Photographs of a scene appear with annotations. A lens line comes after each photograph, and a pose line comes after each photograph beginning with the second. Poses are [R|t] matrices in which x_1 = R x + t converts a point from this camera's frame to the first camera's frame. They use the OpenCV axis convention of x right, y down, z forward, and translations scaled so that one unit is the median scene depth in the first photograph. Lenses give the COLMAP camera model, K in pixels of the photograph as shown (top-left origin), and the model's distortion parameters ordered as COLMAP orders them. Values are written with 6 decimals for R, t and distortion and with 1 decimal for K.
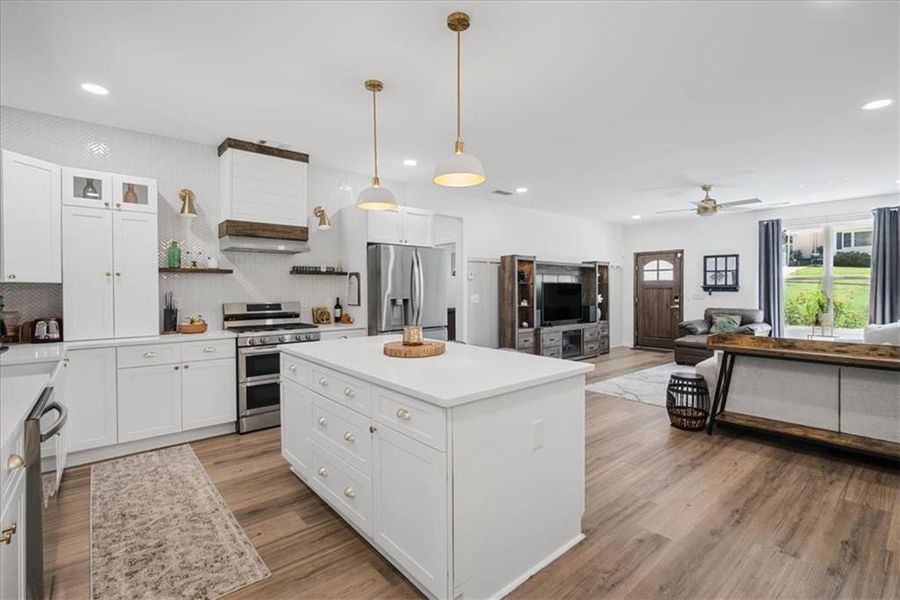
lens RADIAL K [[405.7, 0, 452.2], [0, 405.7, 294.8], [0, 0, 1]] dist [0.004570, -0.001297]
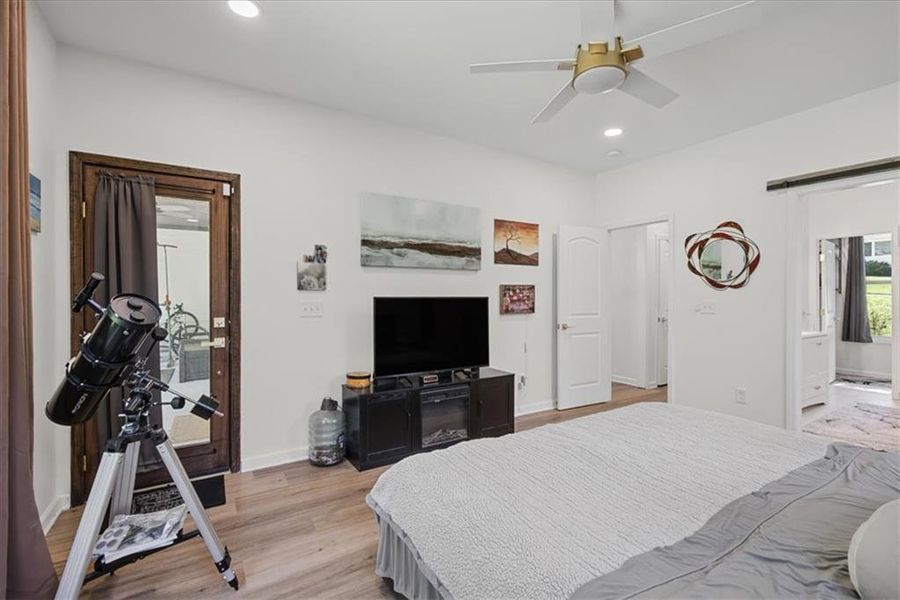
lens RADIAL K [[436.5, 0, 448.7], [0, 436.5, 299.7], [0, 0, 1]] dist [-0.001075, -0.000059]
pose [[0.112293, -0.004789, 0.993664, 0.260720], [0.018245, 0.999830, 0.002757, -0.004644], [-0.993508, 0.017819, 0.112362, 0.922999]]
